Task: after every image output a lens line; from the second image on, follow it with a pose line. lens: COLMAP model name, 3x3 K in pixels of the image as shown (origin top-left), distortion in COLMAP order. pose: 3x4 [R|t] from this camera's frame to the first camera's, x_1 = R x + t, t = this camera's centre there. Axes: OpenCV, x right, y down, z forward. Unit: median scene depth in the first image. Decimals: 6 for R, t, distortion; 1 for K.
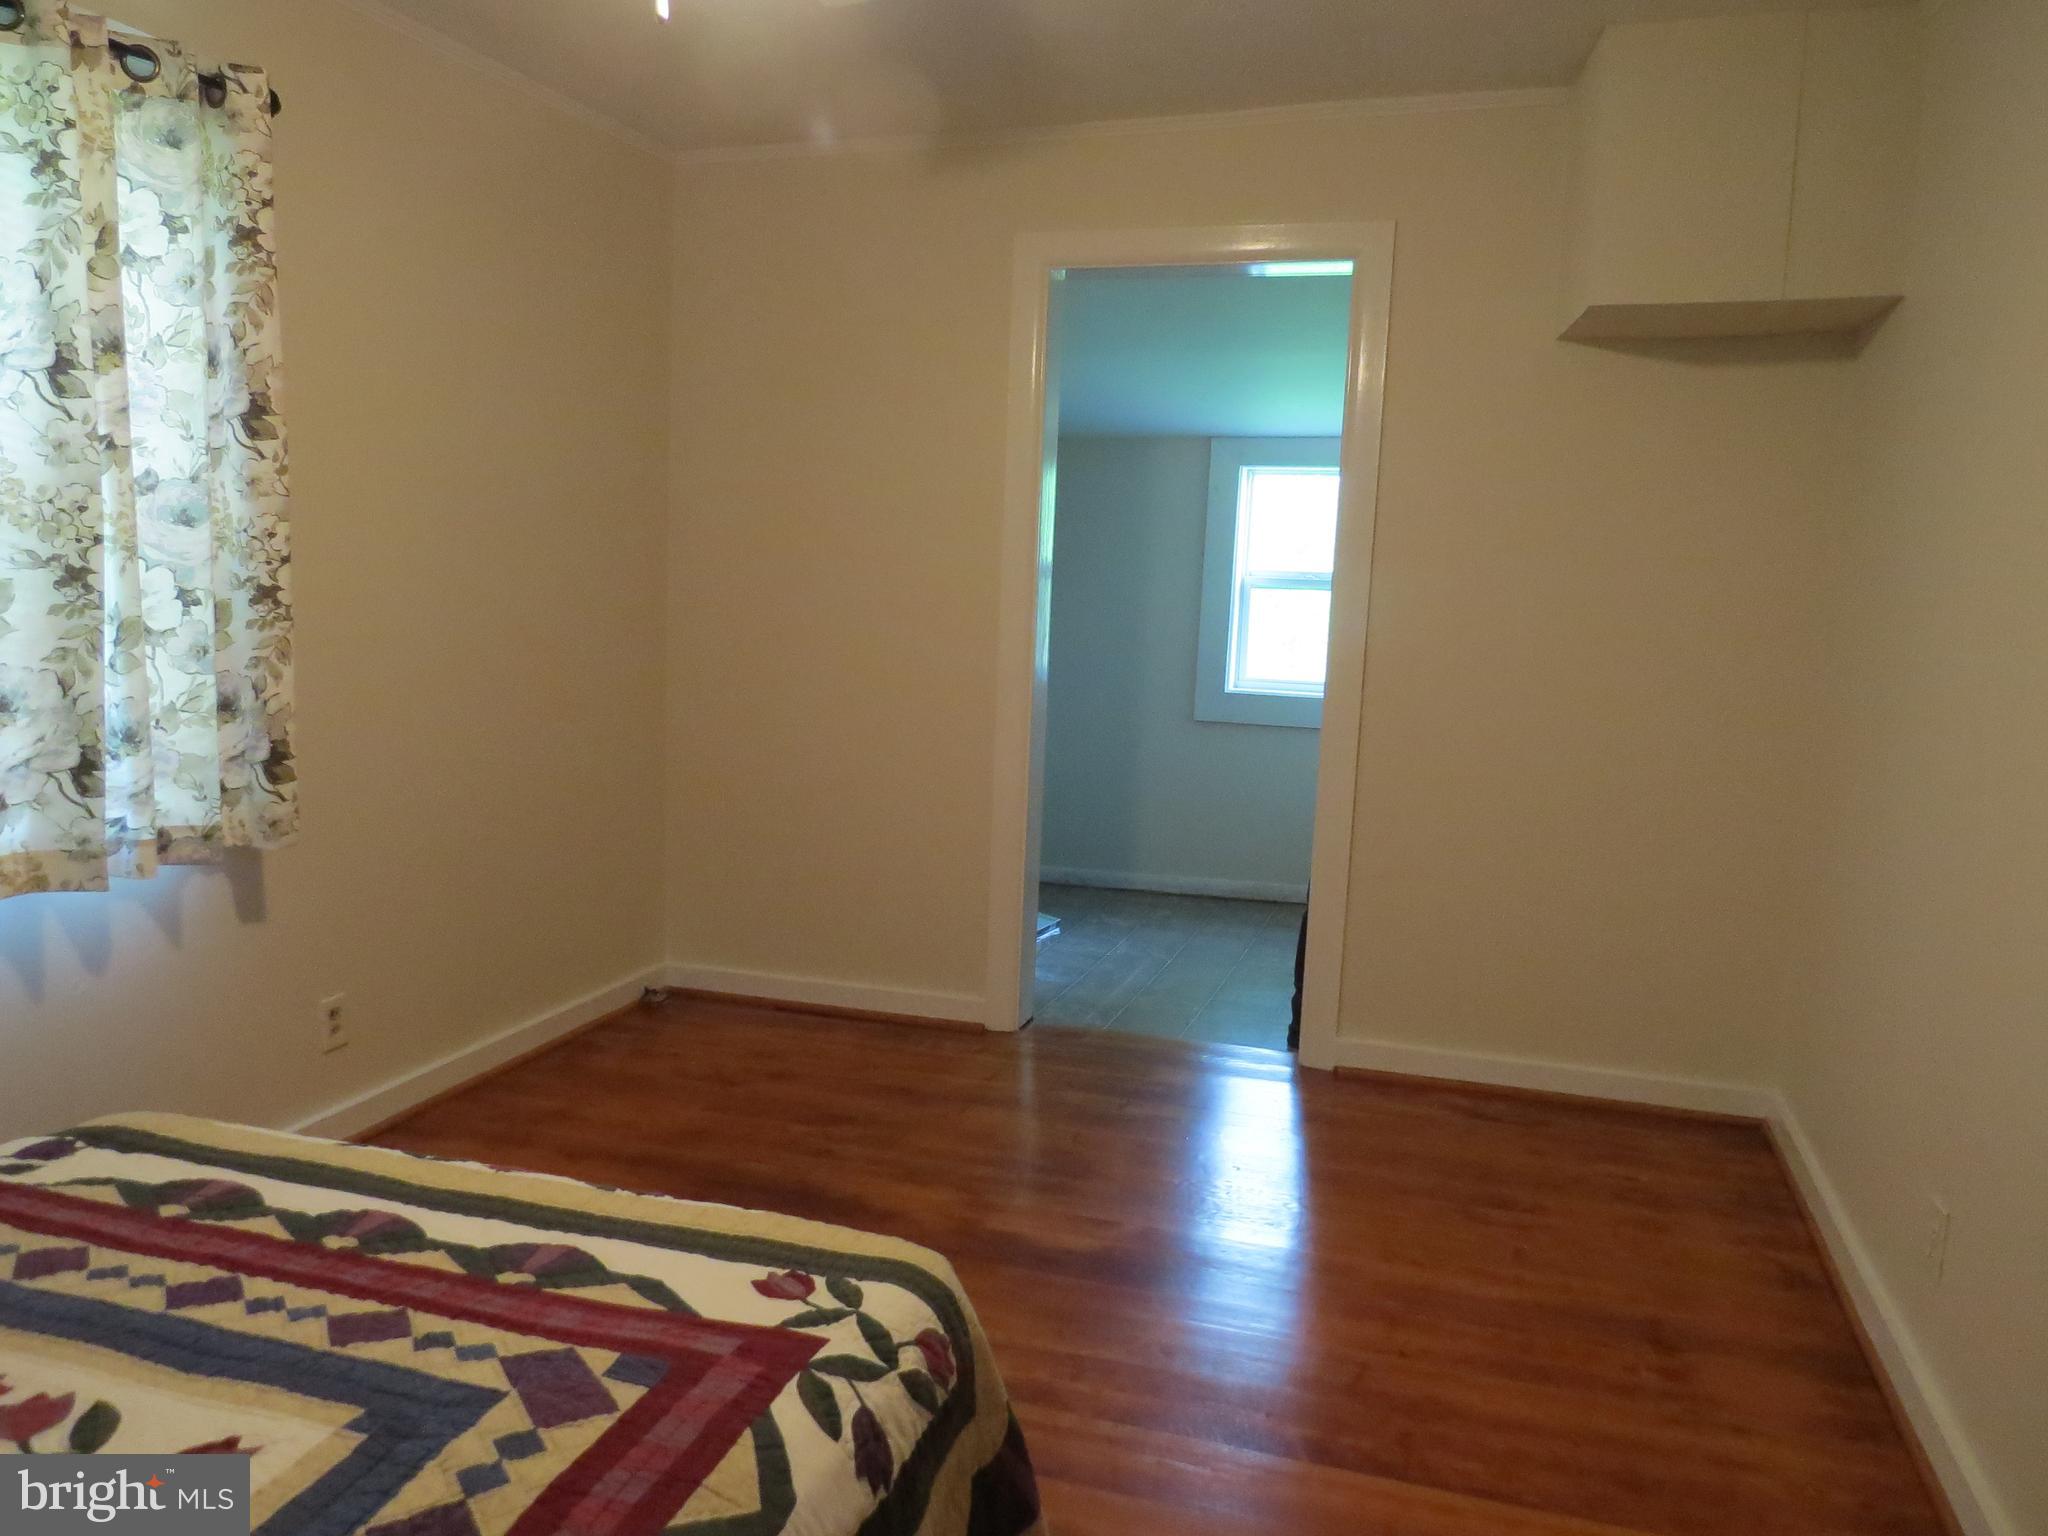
lens RADIAL K [[1471.5, 0, 1024.0], [0, 1471.5, 768.0], [0, 0, 1]] dist [-0.011467, -0.007636]
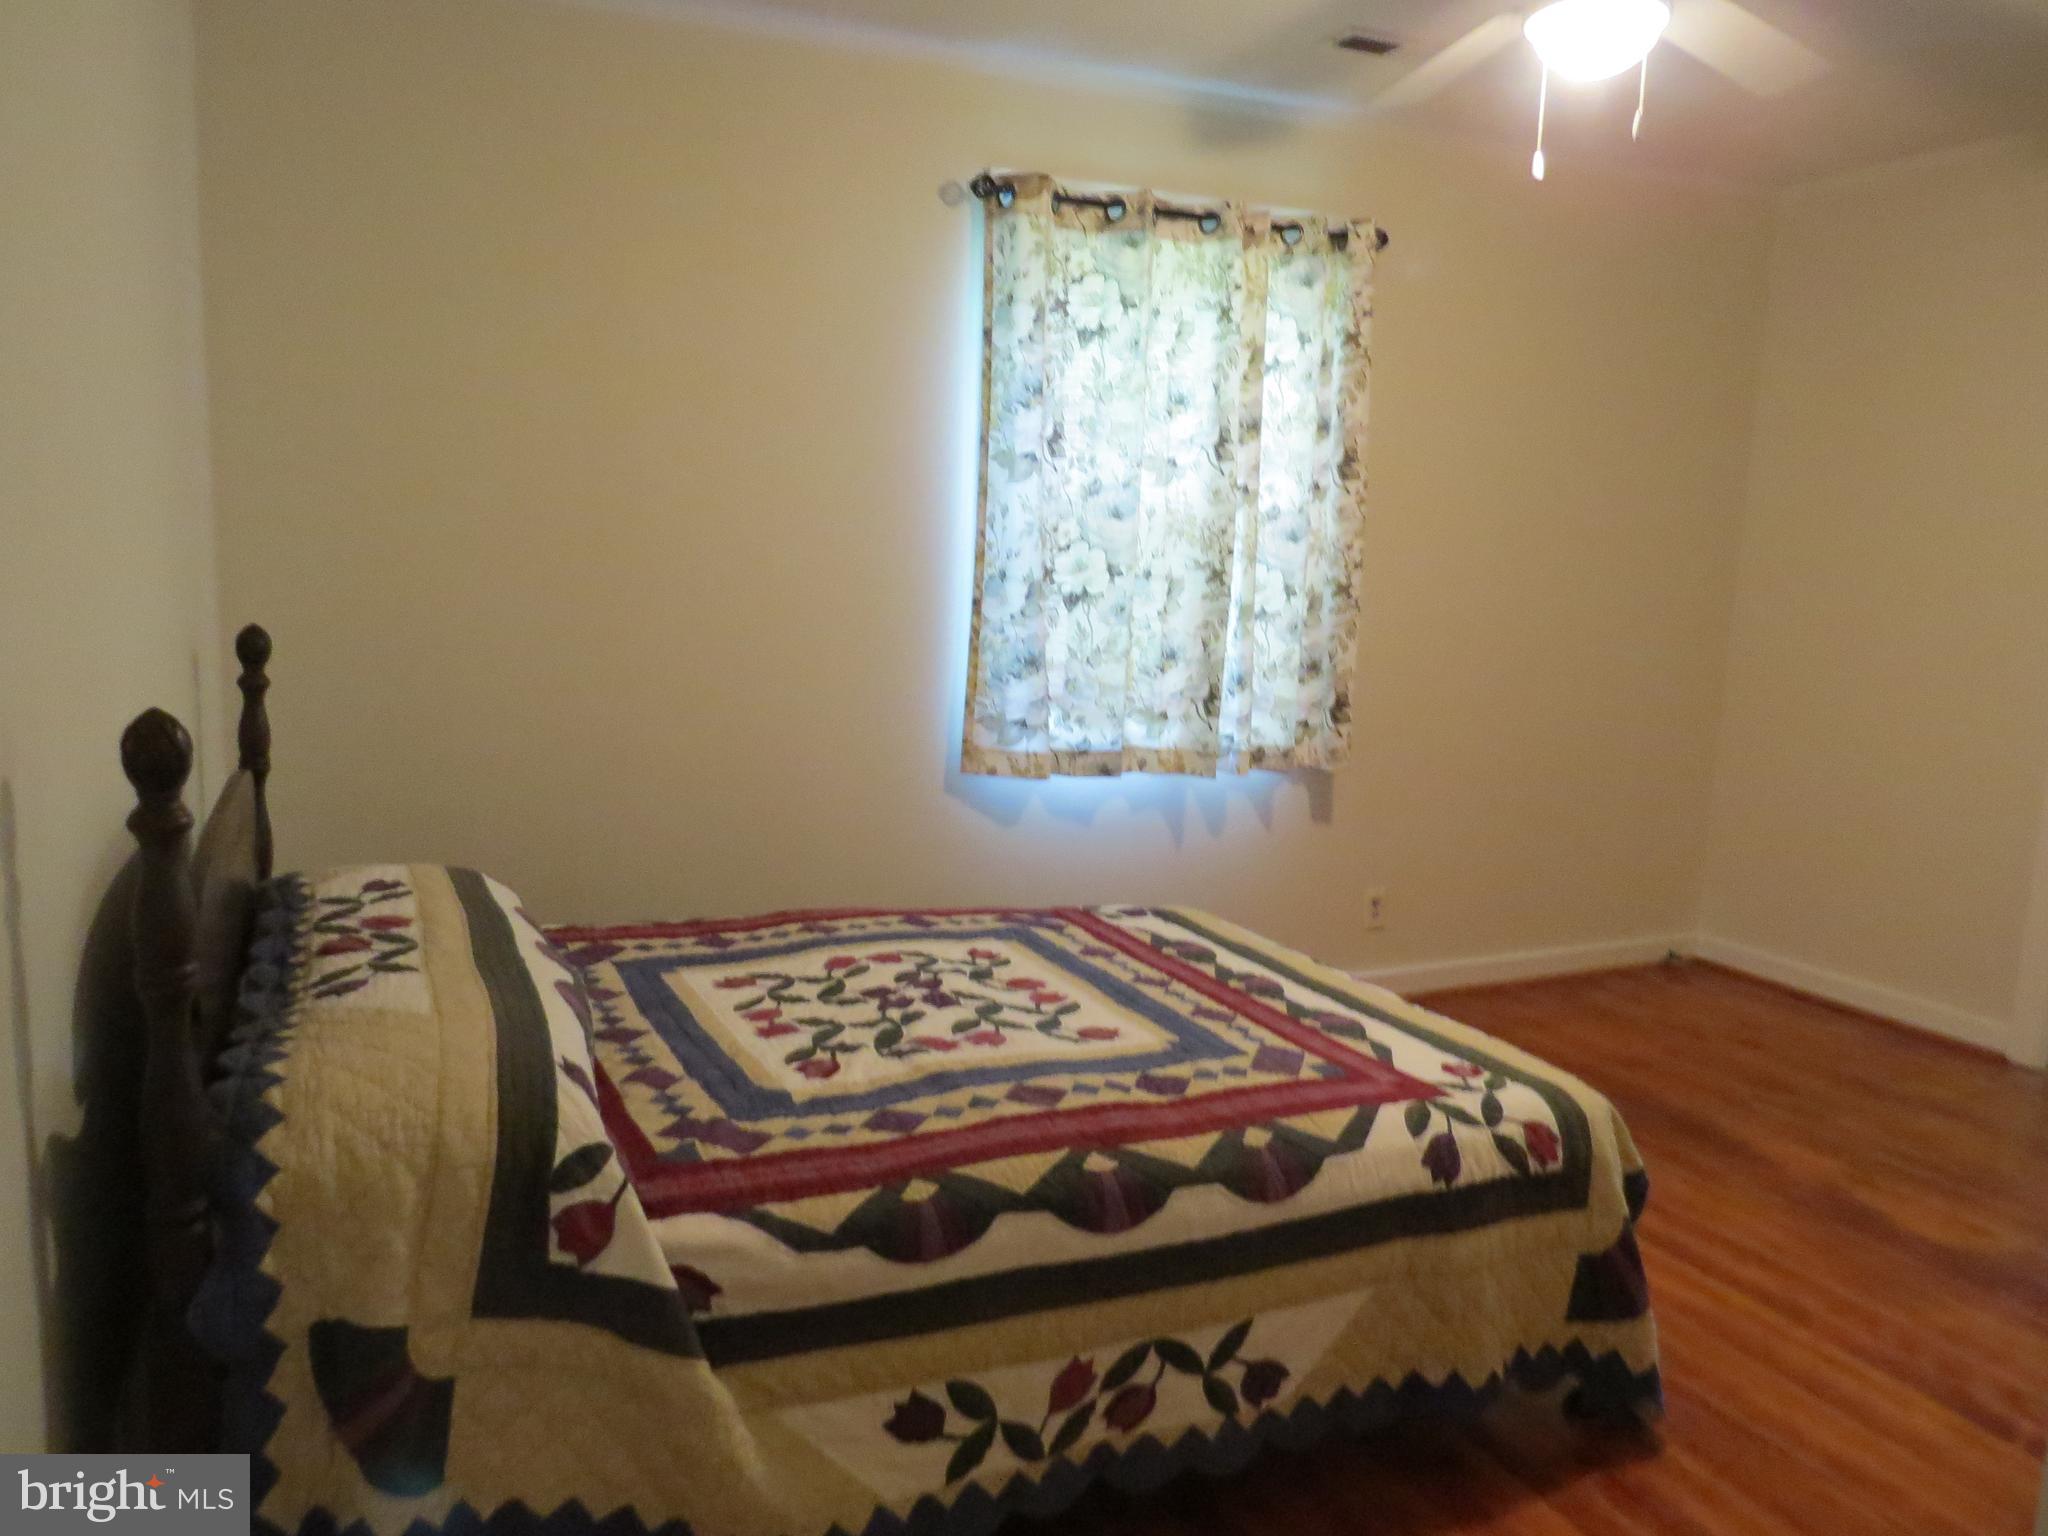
lens RADIAL K [[1480.1, 0, 1024.0], [0, 1480.1, 768.0], [0, 0, 1]] dist [-0.000673, -0.002201]
pose [[0.671671, 0.104745, -0.733408, 0.390348], [-0.105195, 0.993408, 0.045538, 0.022697], [0.733343, 0.046565, 0.678262, -0.214399]]
